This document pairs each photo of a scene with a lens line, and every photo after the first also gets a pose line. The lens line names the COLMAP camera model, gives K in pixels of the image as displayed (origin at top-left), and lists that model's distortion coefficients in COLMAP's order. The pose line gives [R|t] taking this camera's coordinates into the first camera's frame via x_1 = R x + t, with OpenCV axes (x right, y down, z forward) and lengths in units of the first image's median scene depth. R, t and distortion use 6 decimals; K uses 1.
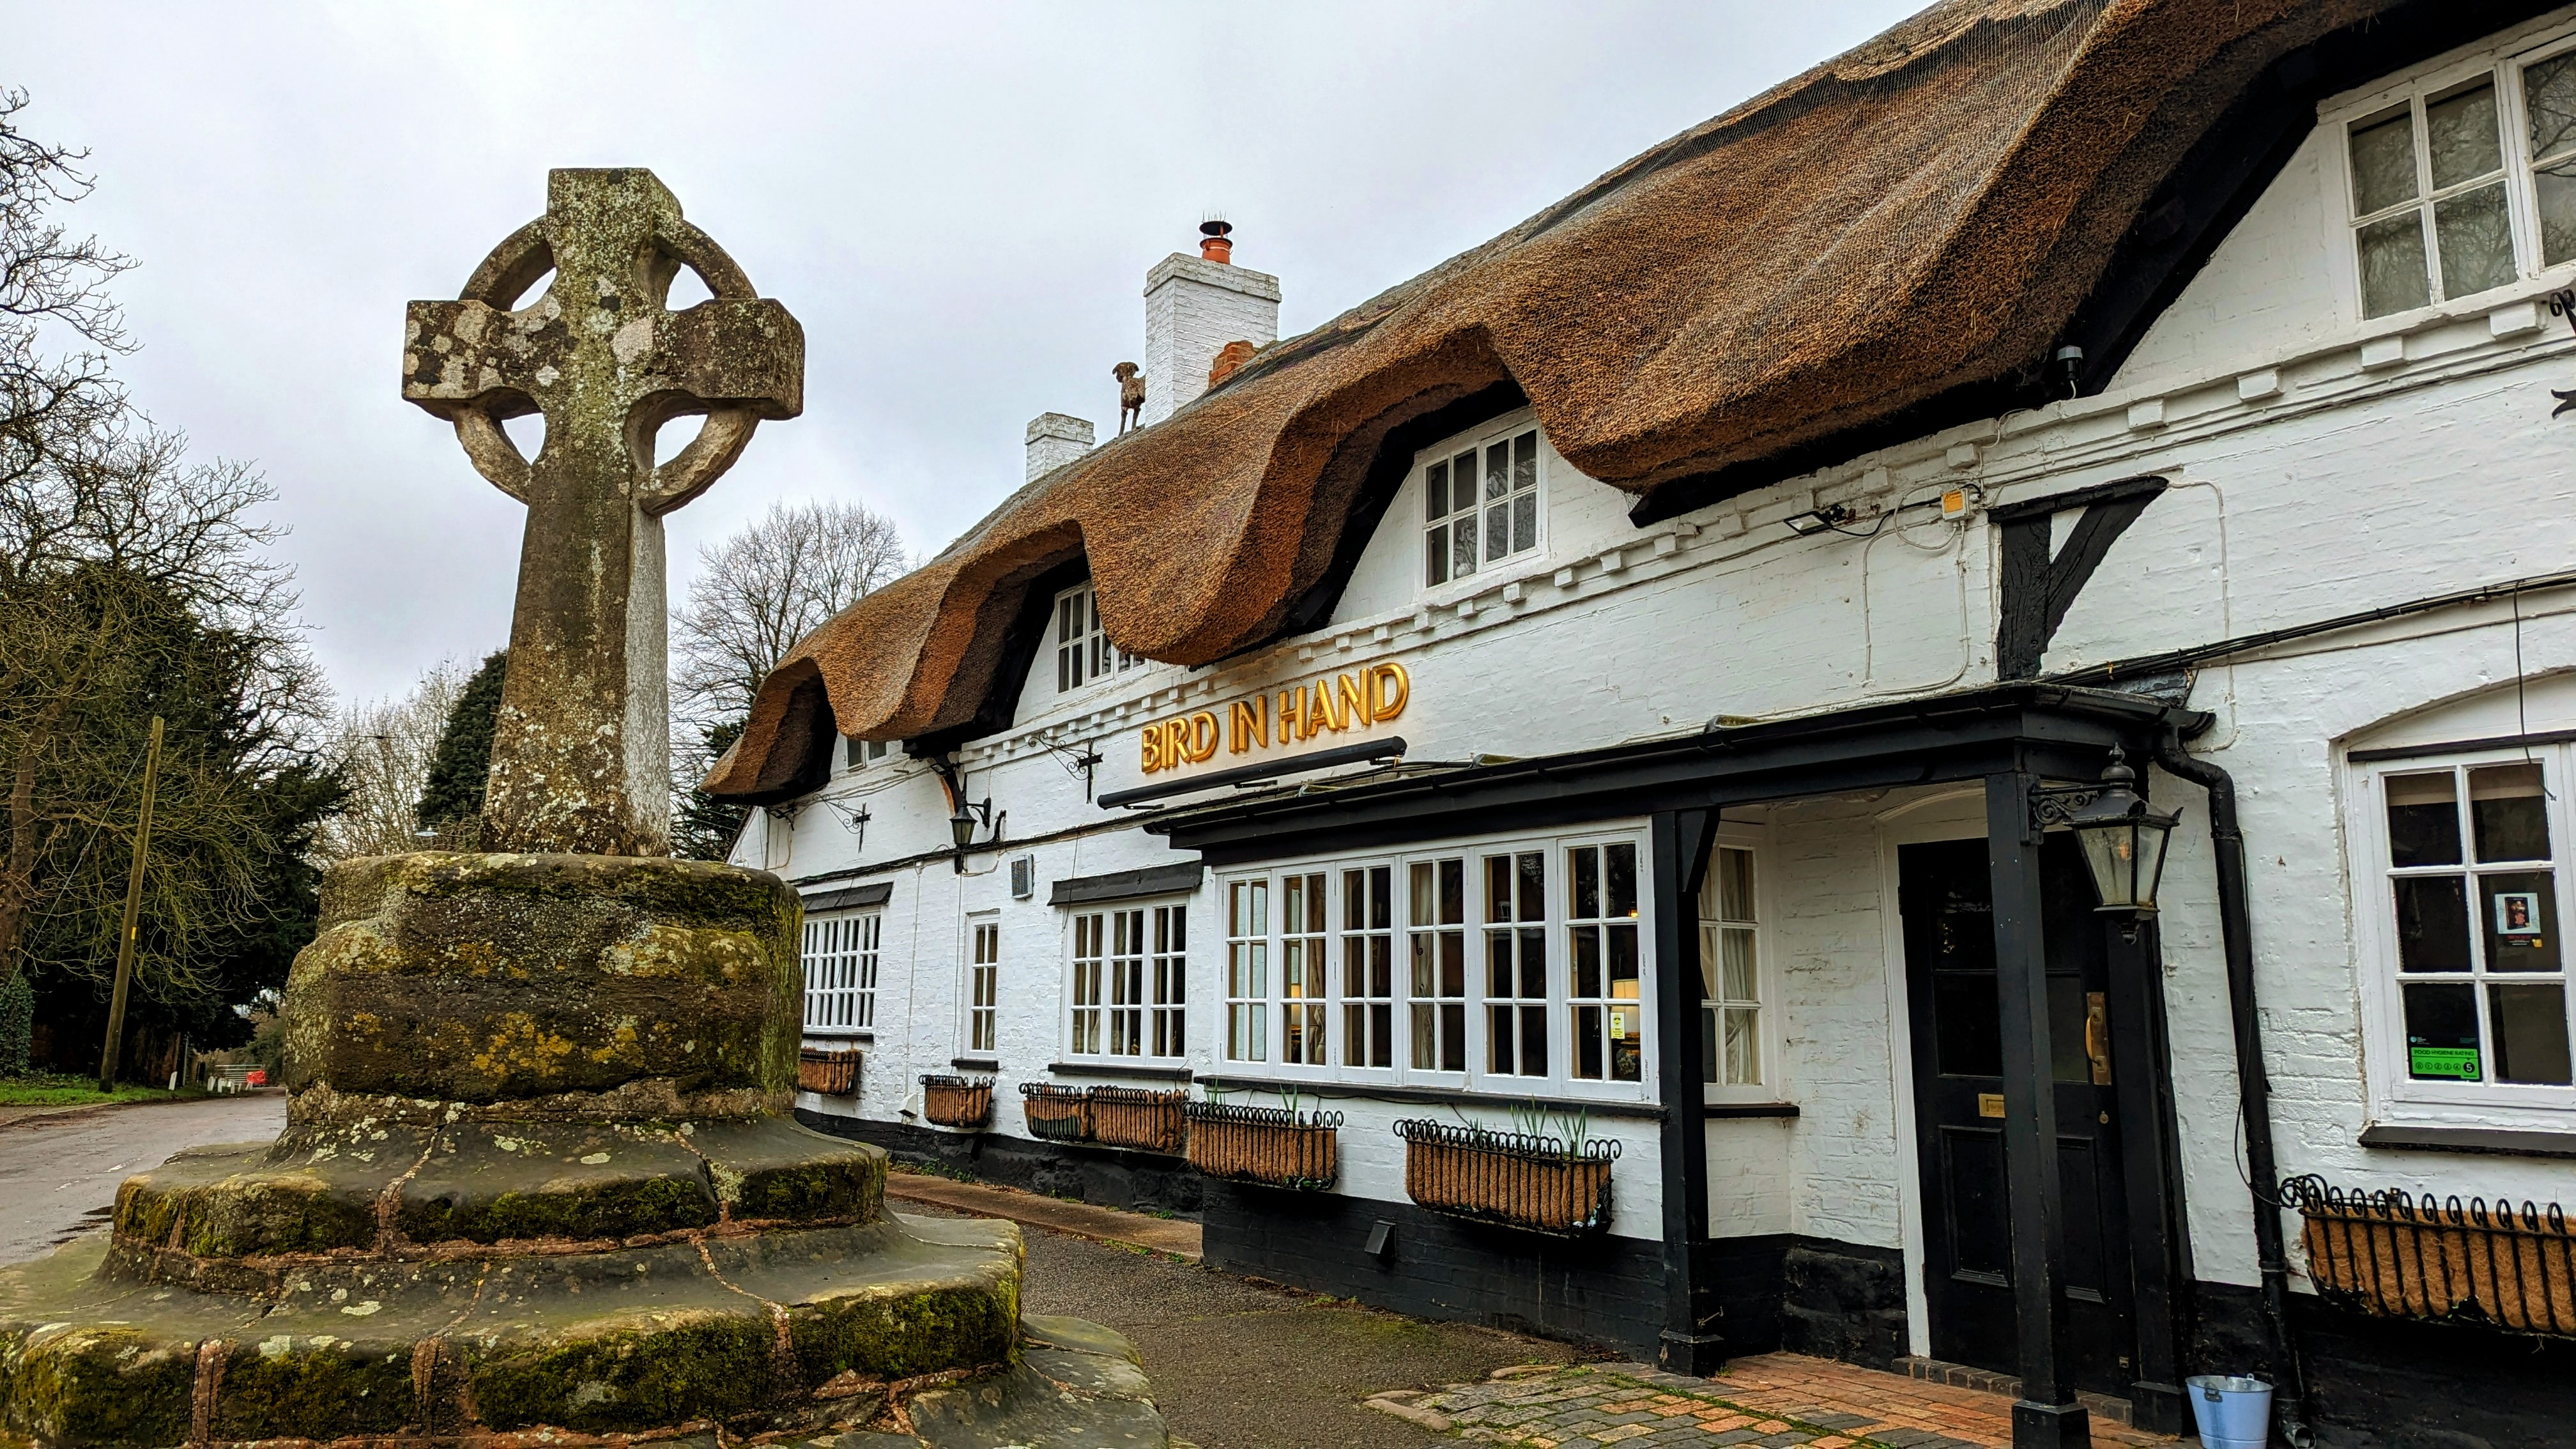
lens RADIAL K [[1716.0, 0, 1292.5], [0, 1716.0, 707.9], [0, 0, 1]] dist [0.068743, -0.065626]
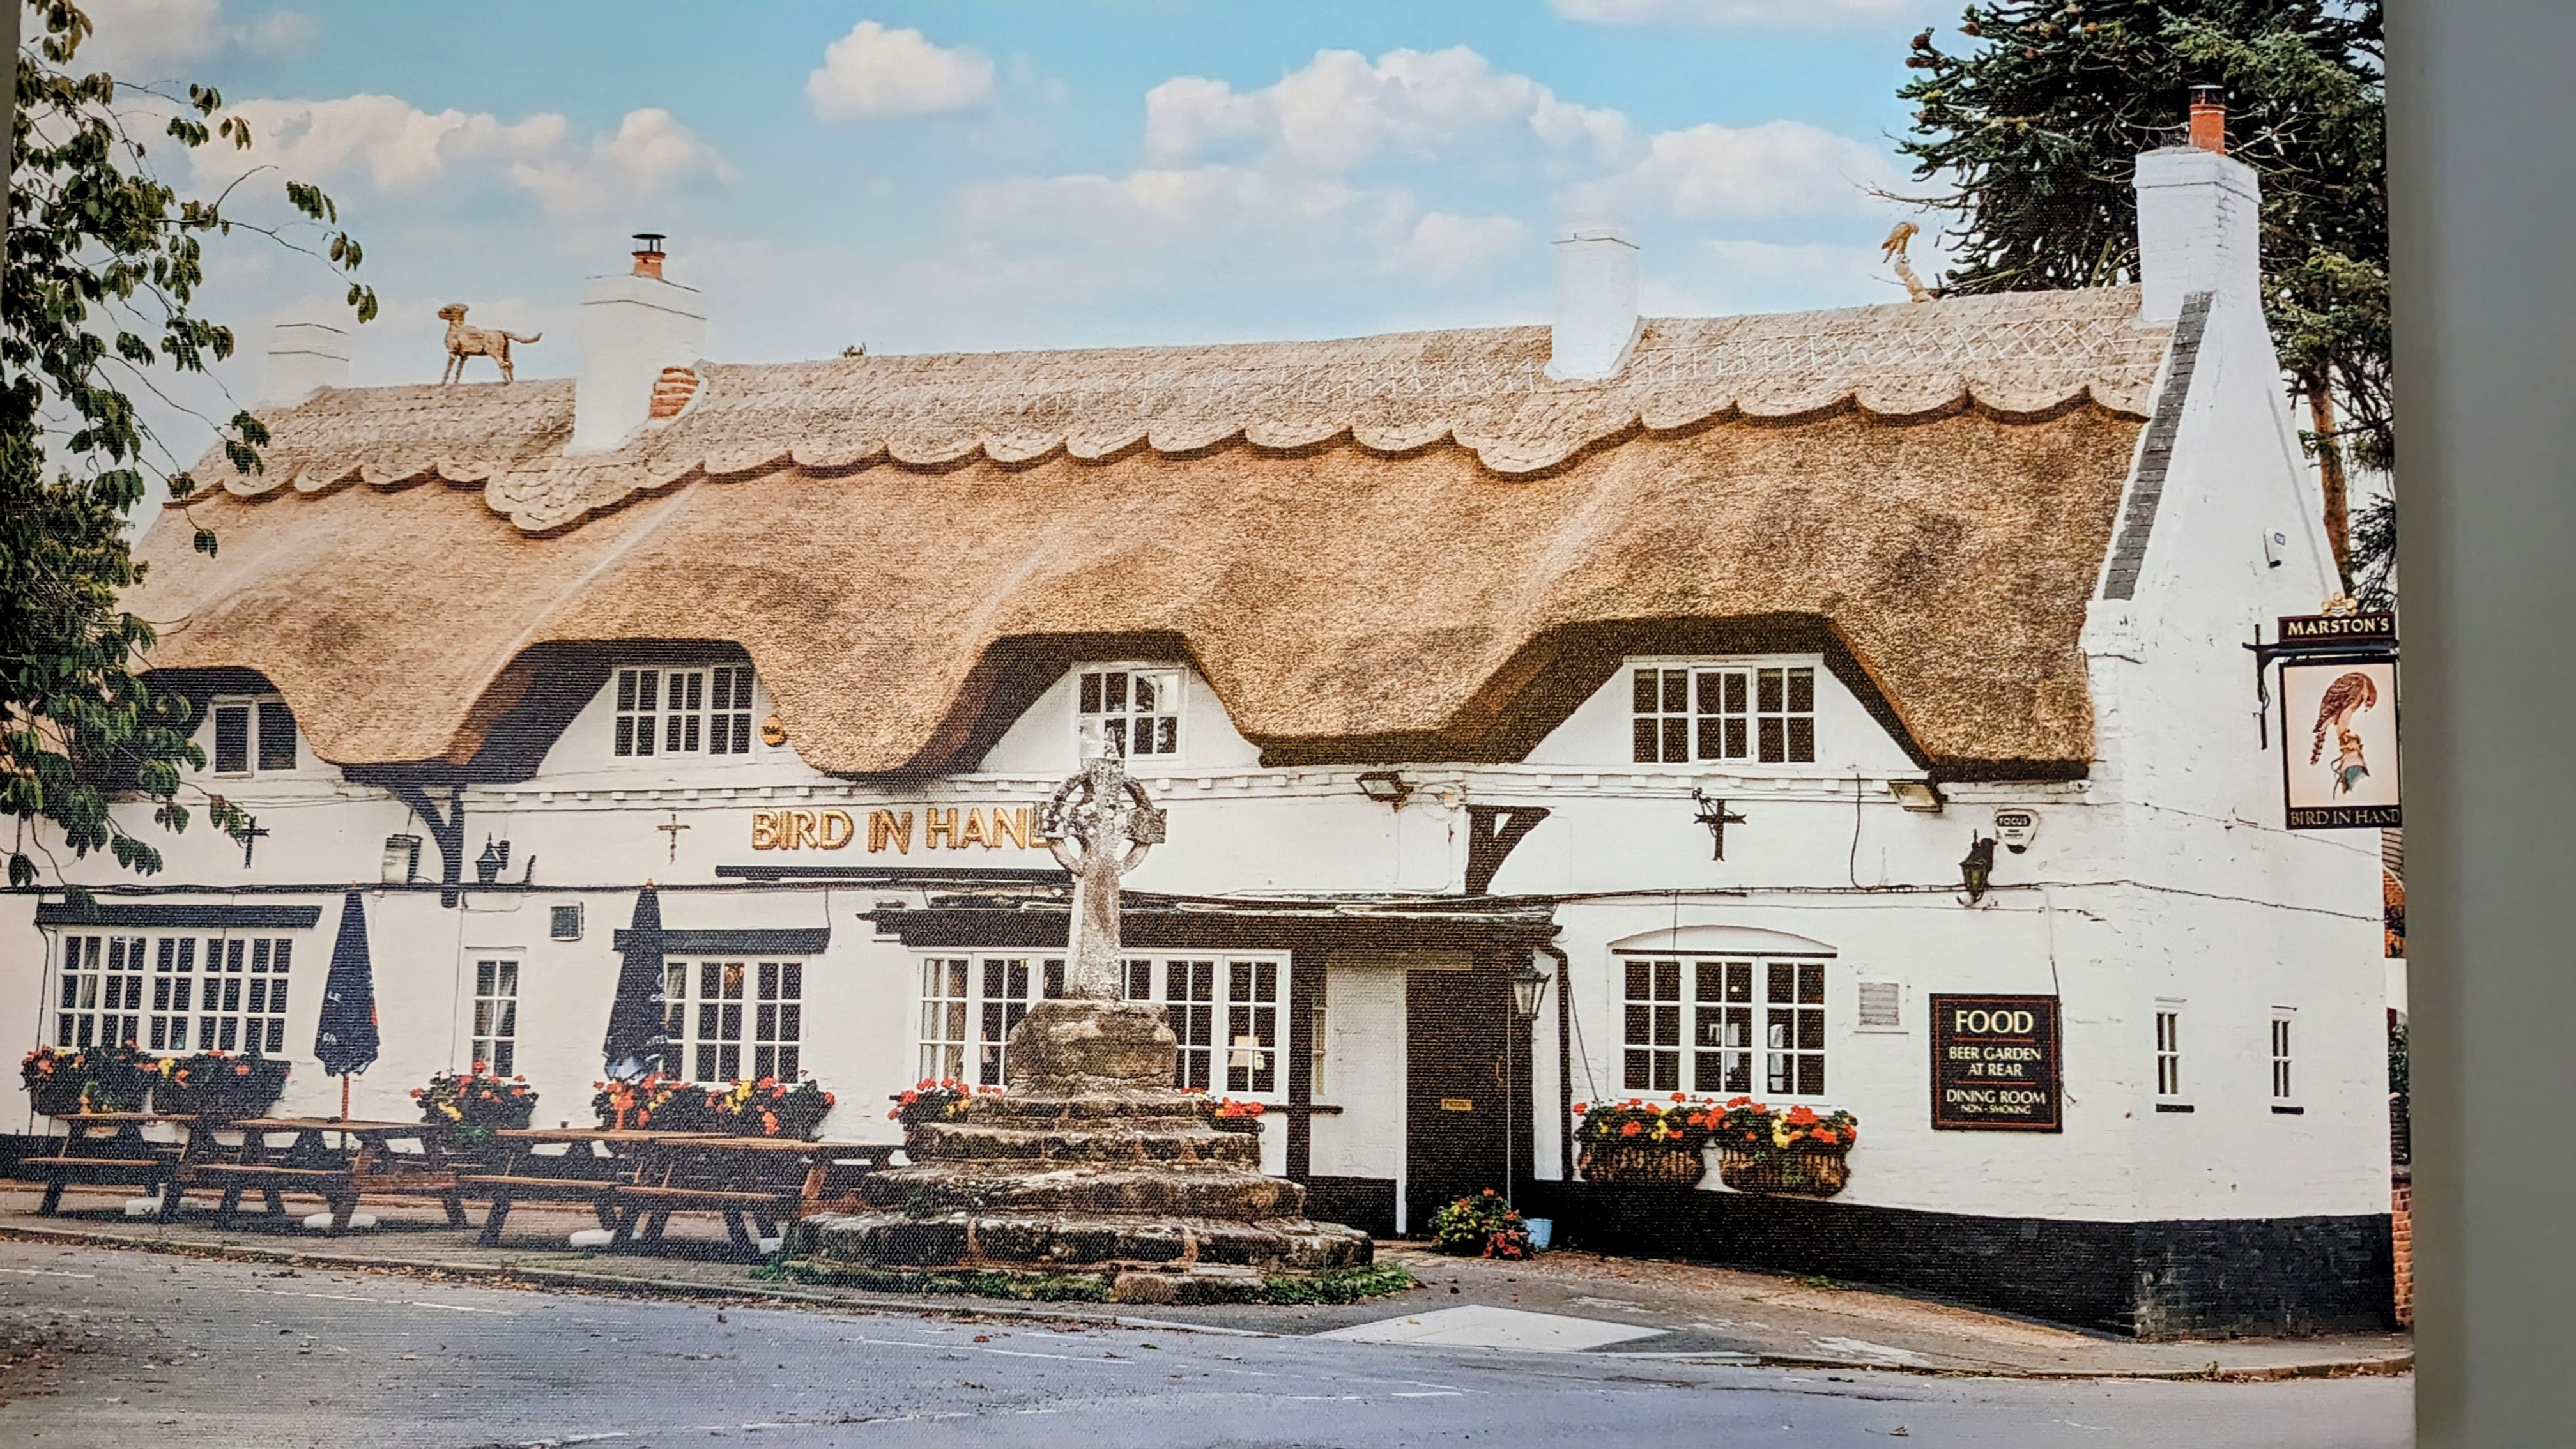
lens RADIAL K [[1716.0, 0, 1292.5], [0, 1716.0, 707.9], [0, 0, 1]] dist [0.068743, -0.065626]
pose [[0.931745, 0.100362, 0.348967, -0.466363], [-0.090858, 0.994911, -0.043542, -0.117164], [-0.351561, 0.008864, 0.936123, -0.747410]]
